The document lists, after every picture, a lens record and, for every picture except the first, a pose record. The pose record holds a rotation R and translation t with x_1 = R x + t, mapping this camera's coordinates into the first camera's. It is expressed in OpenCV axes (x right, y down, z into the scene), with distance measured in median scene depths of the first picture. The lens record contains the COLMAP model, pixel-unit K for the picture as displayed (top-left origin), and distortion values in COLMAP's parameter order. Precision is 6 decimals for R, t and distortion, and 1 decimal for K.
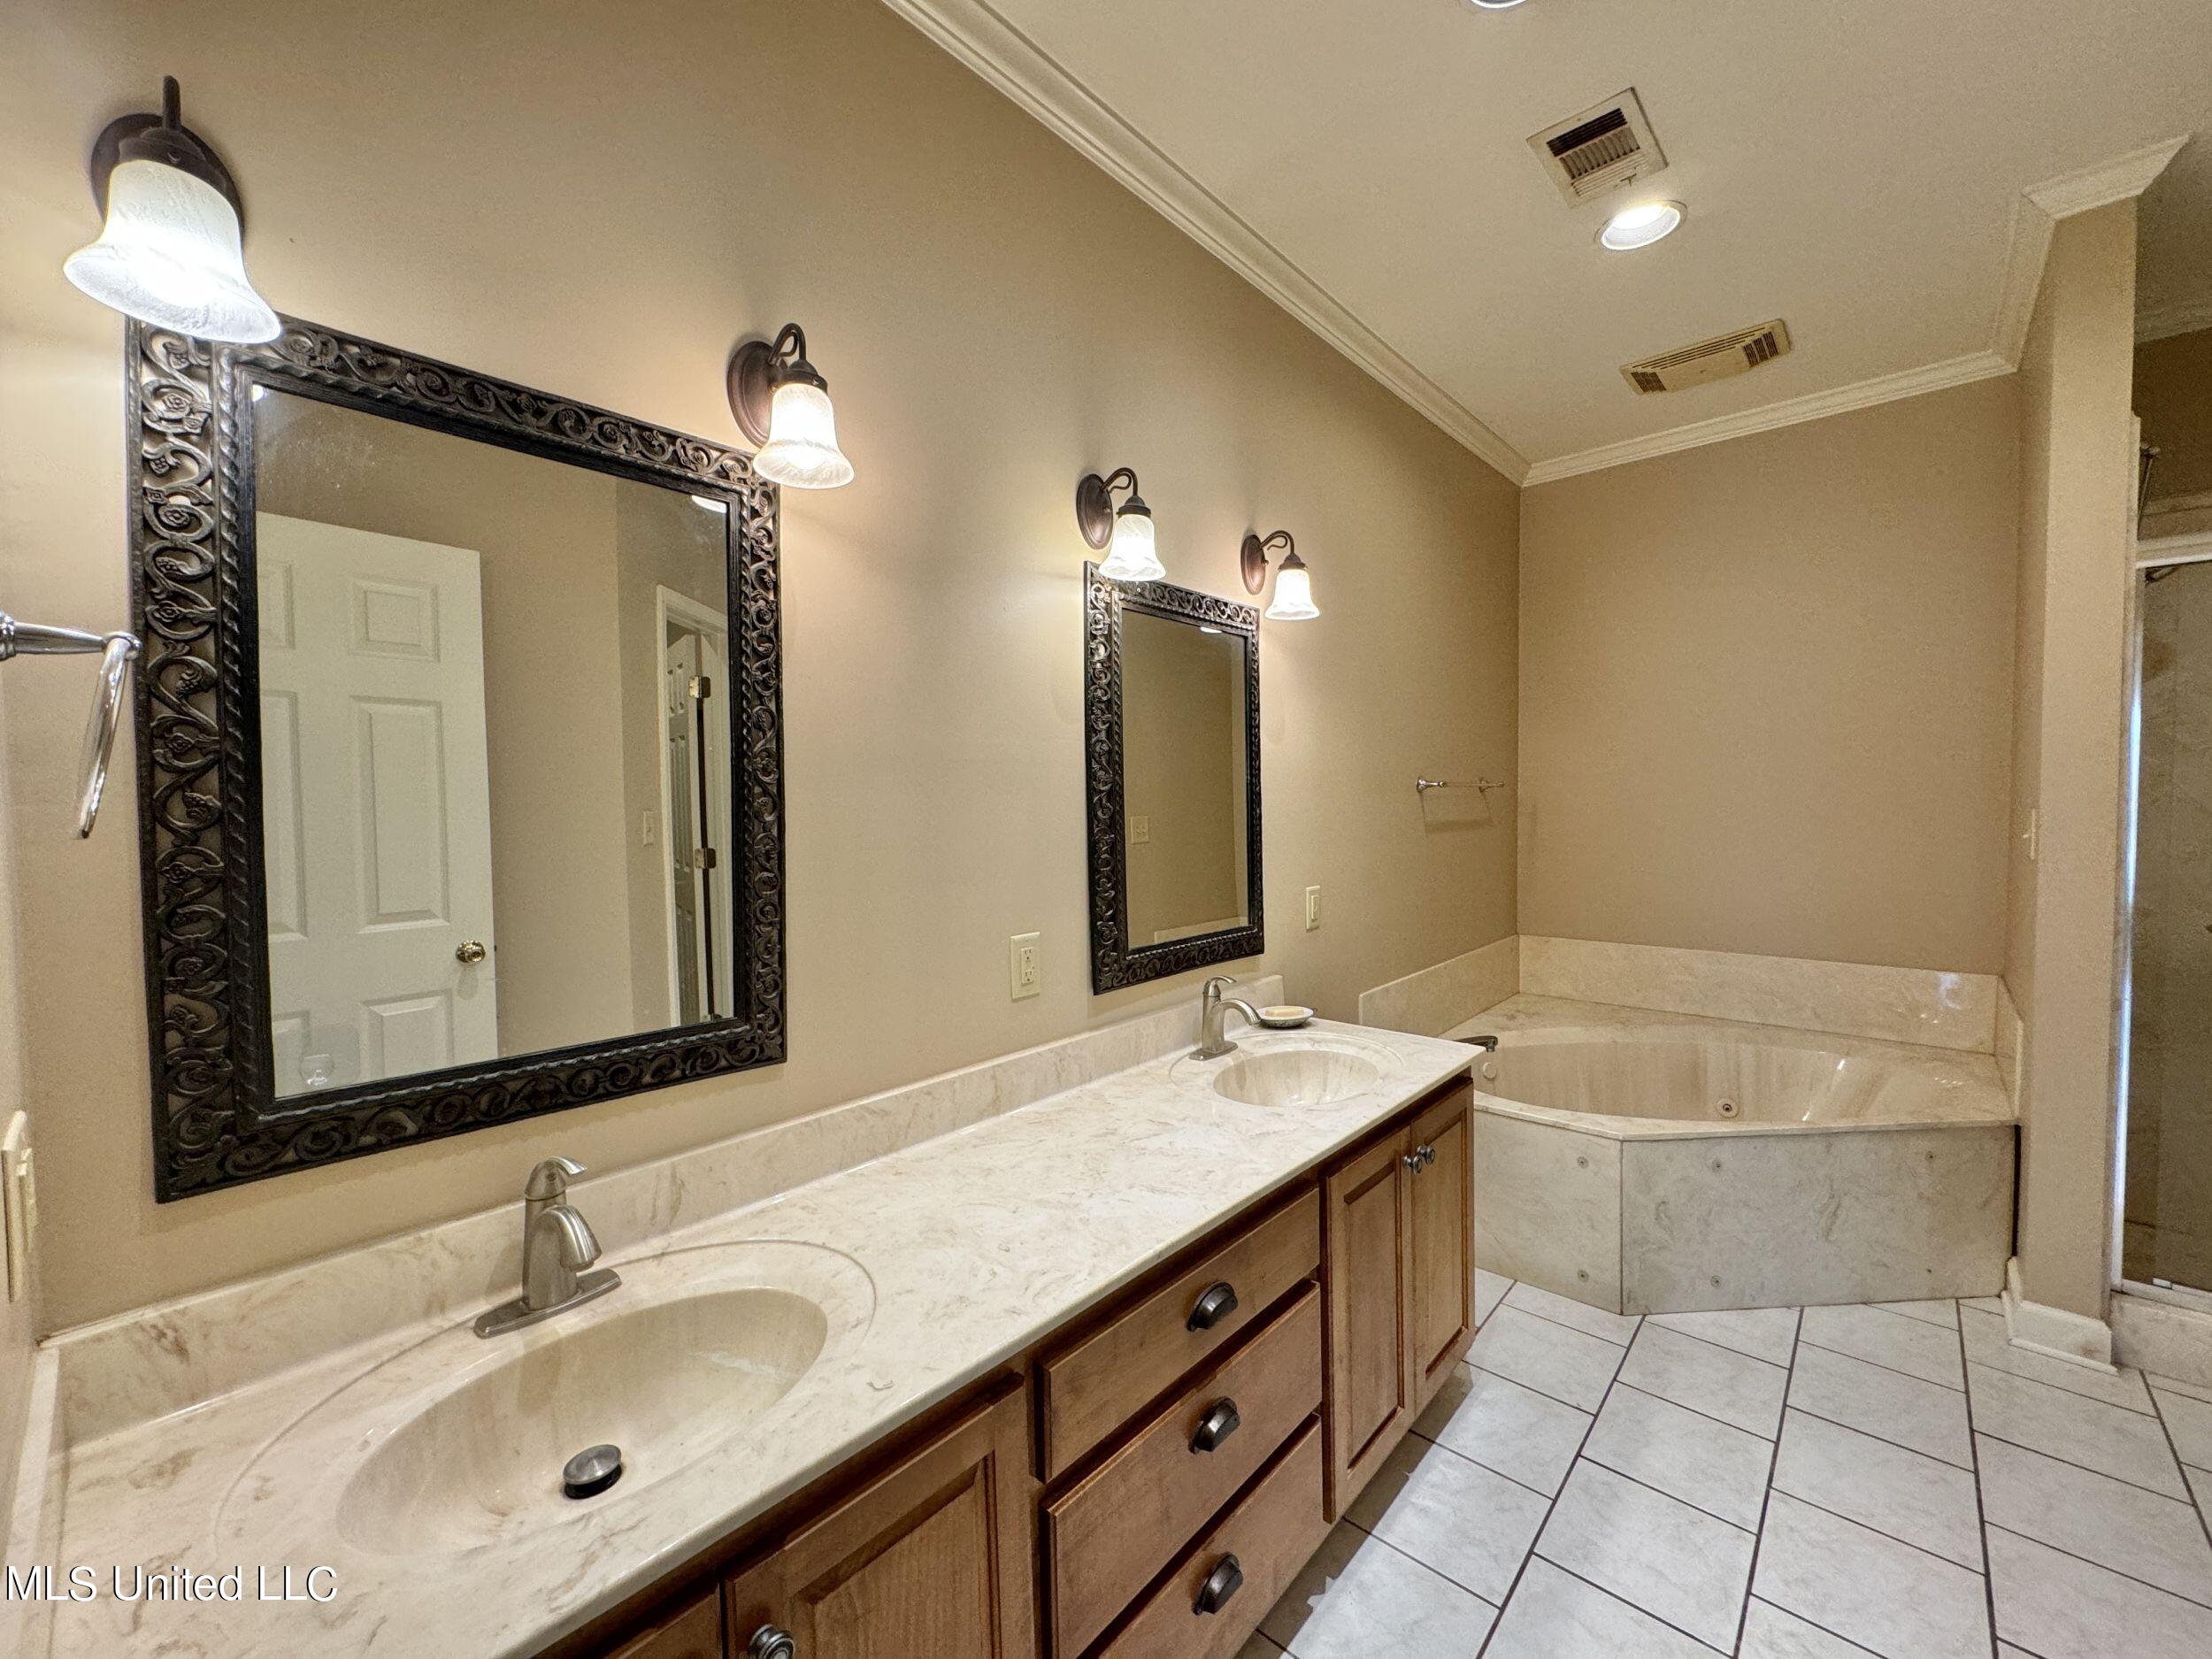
lens RADIAL K [[880.5, 0, 1097.3], [0, 880.5, 845.1], [0, 0, 1]] dist [-0.002094, -0.000706]
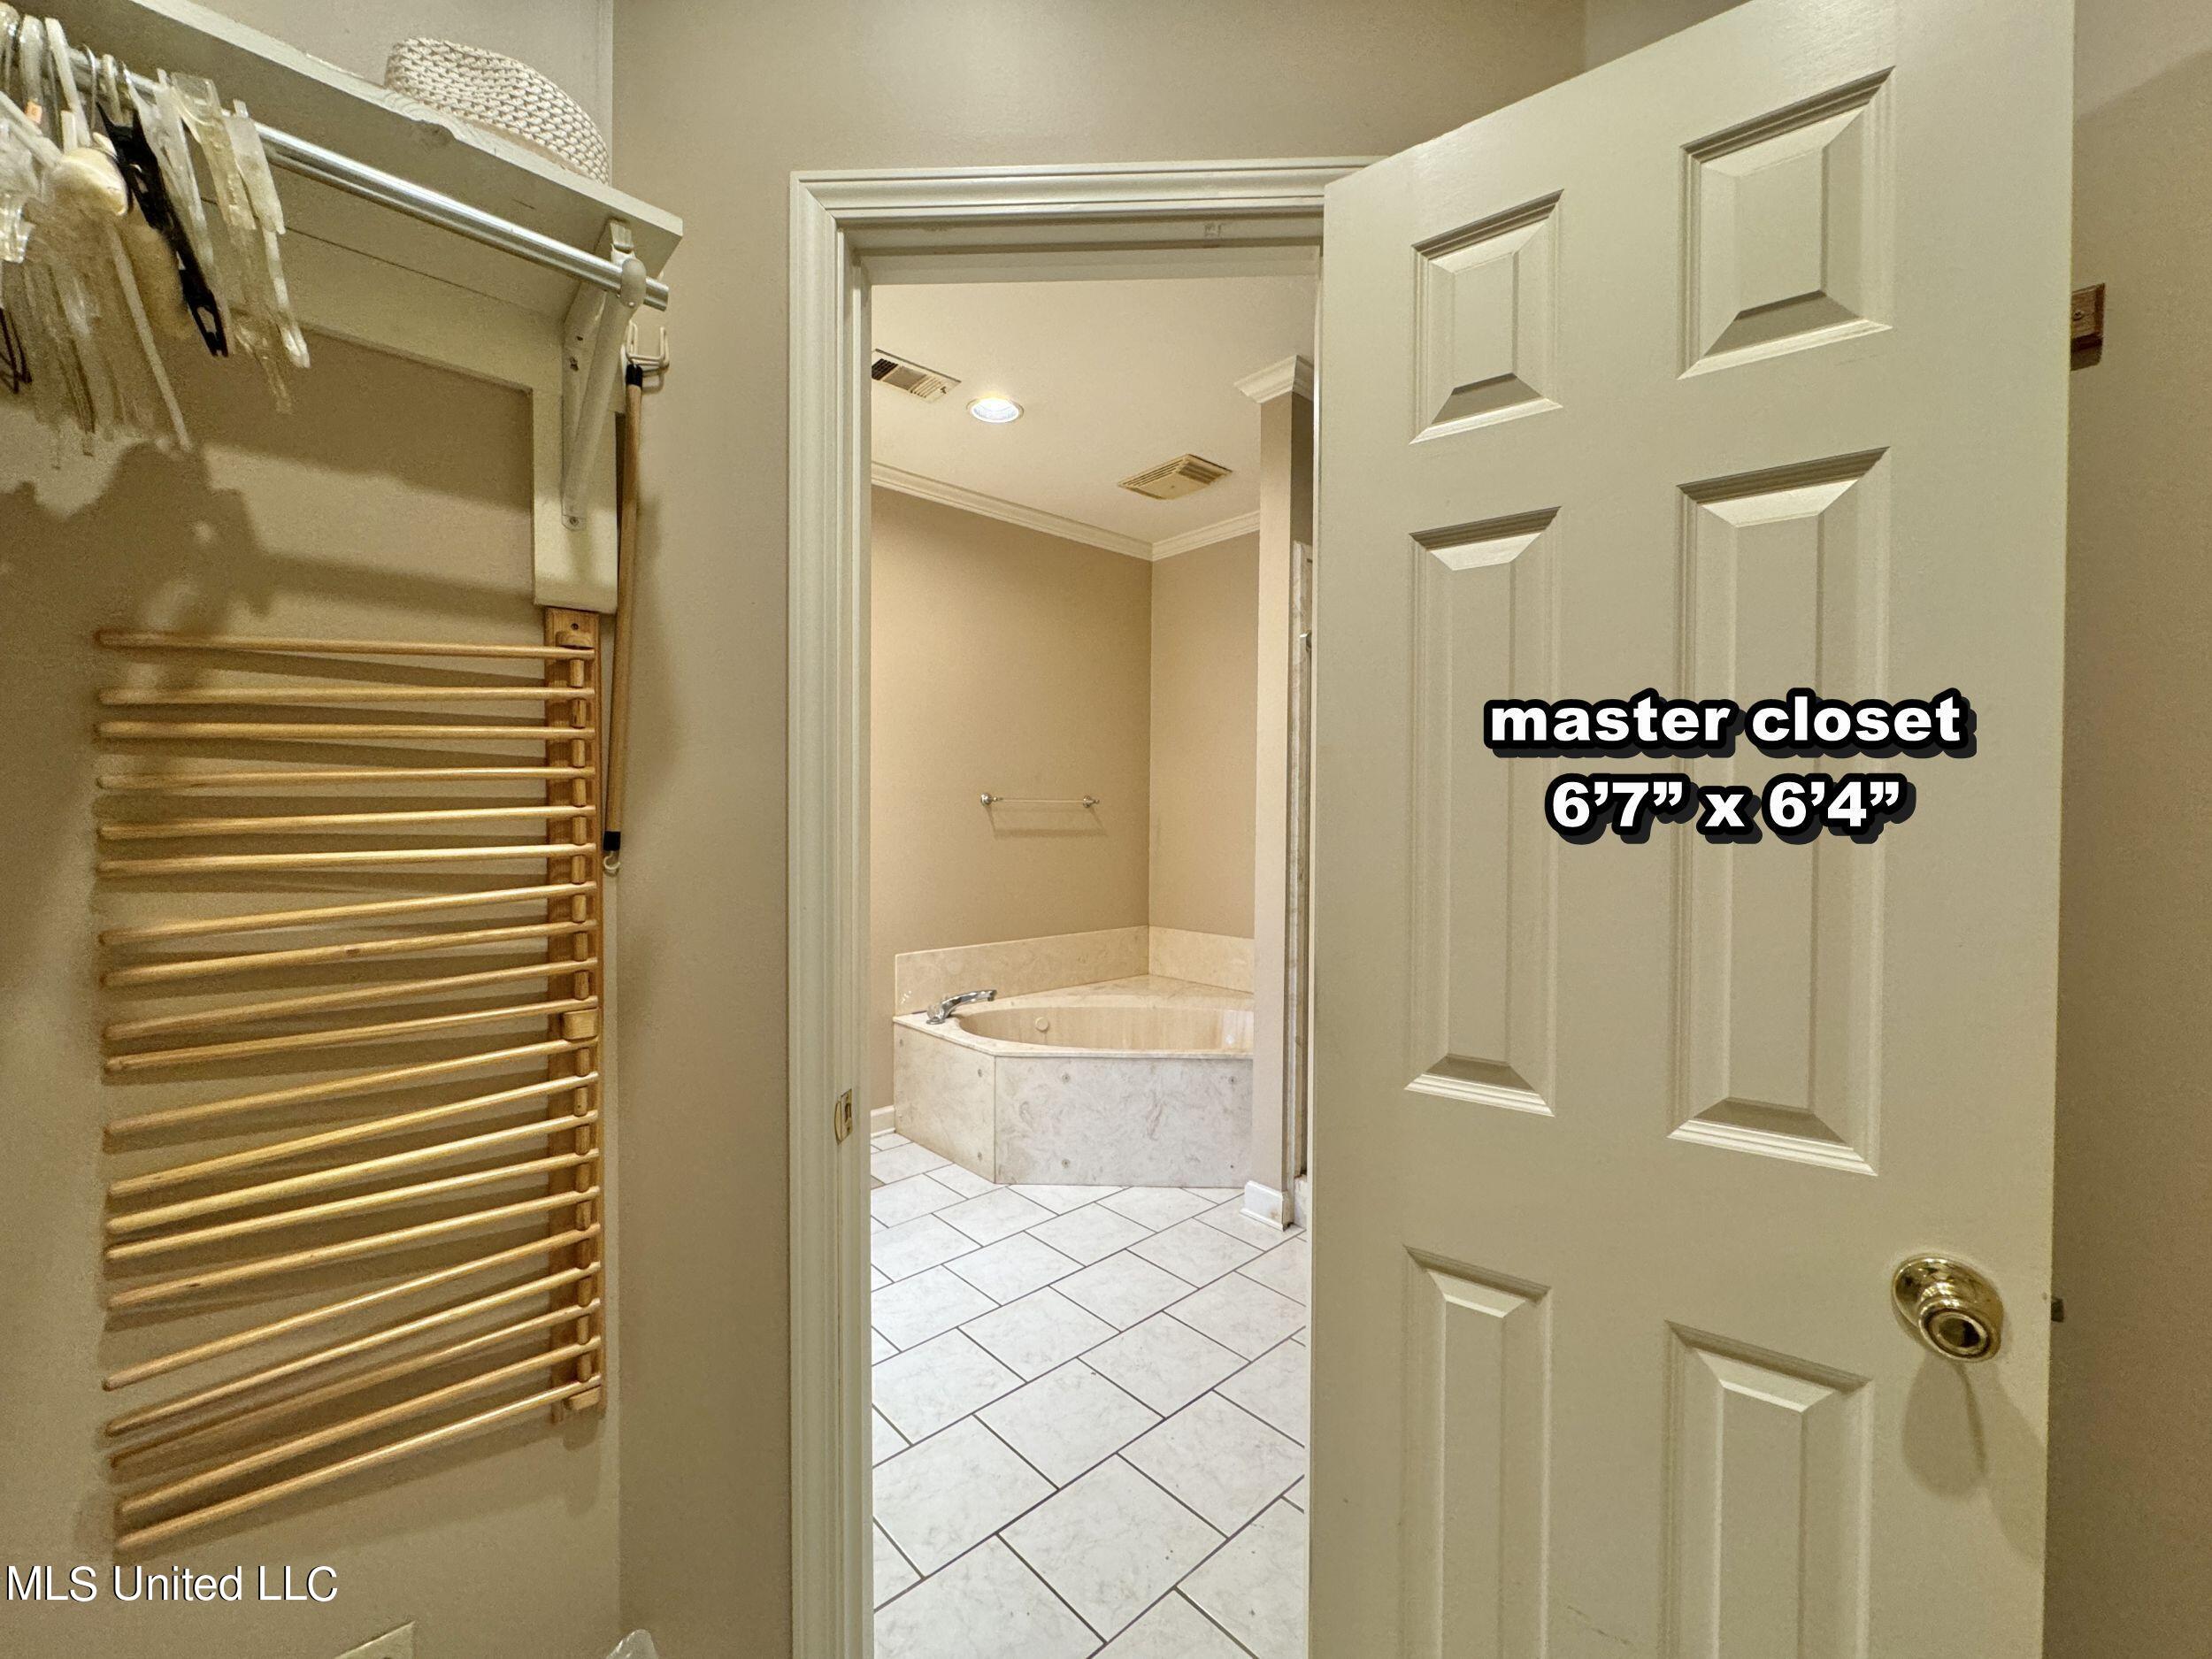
lens RADIAL K [[880.5, 0, 1097.3], [0, 880.5, 845.2], [0, 0, 1]] dist [-0.002094, -0.000706]
pose [[0.995960, 0.020656, -0.087387, 0.856769], [-0.022409, 0.999566, -0.019127, 0.025879], [0.086954, 0.021008, 0.995991, -0.369440]]
